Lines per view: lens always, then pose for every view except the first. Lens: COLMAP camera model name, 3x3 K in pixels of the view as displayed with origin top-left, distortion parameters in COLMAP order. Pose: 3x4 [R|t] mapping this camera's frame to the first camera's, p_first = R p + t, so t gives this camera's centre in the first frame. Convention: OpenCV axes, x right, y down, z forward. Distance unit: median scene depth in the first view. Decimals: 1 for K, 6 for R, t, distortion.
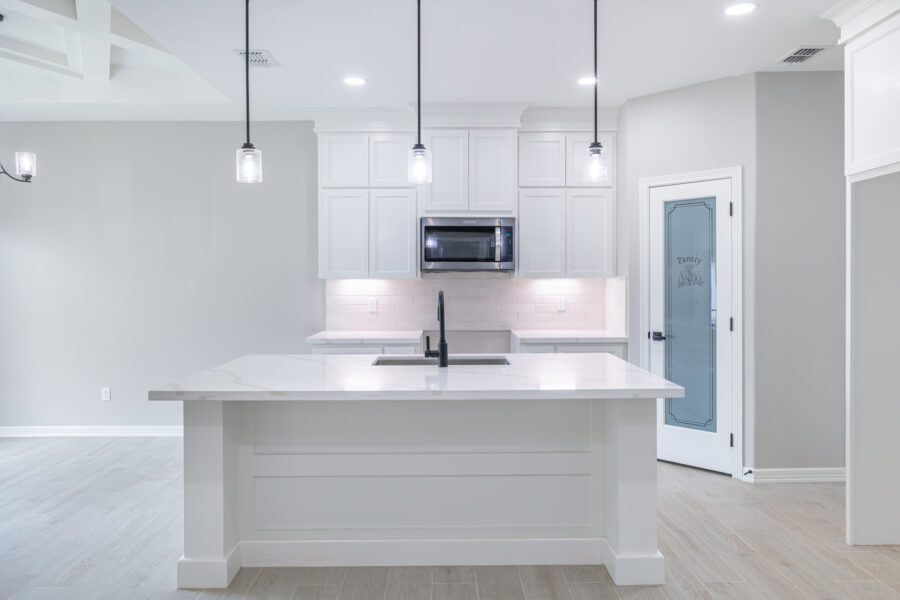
lens RADIAL K [[631.9, 0, 450.3], [0, 631.9, 282.9], [0, 0, 1]] dist [0.000217, 0.000745]
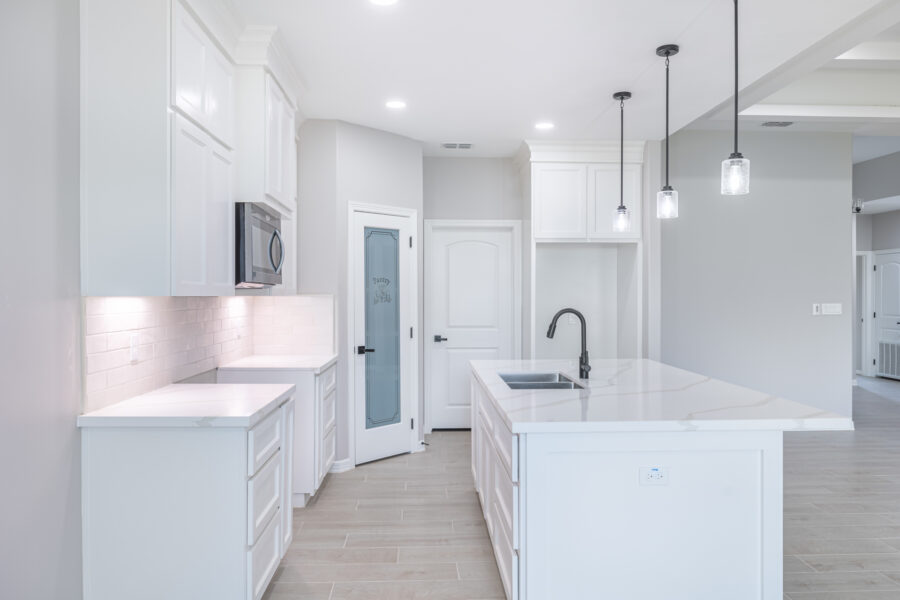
lens RADIAL K [[614.2, 0, 450.0], [0, 614.2, 300.0], [0, 0, 1]] dist [0.000632, 0.000231]
pose [[-0.041185, -0.002255, 0.999149, -0.746686], [0.006374, 0.999977, 0.002520, -0.002919], [-0.999131, 0.006472, -0.041170, 0.917631]]
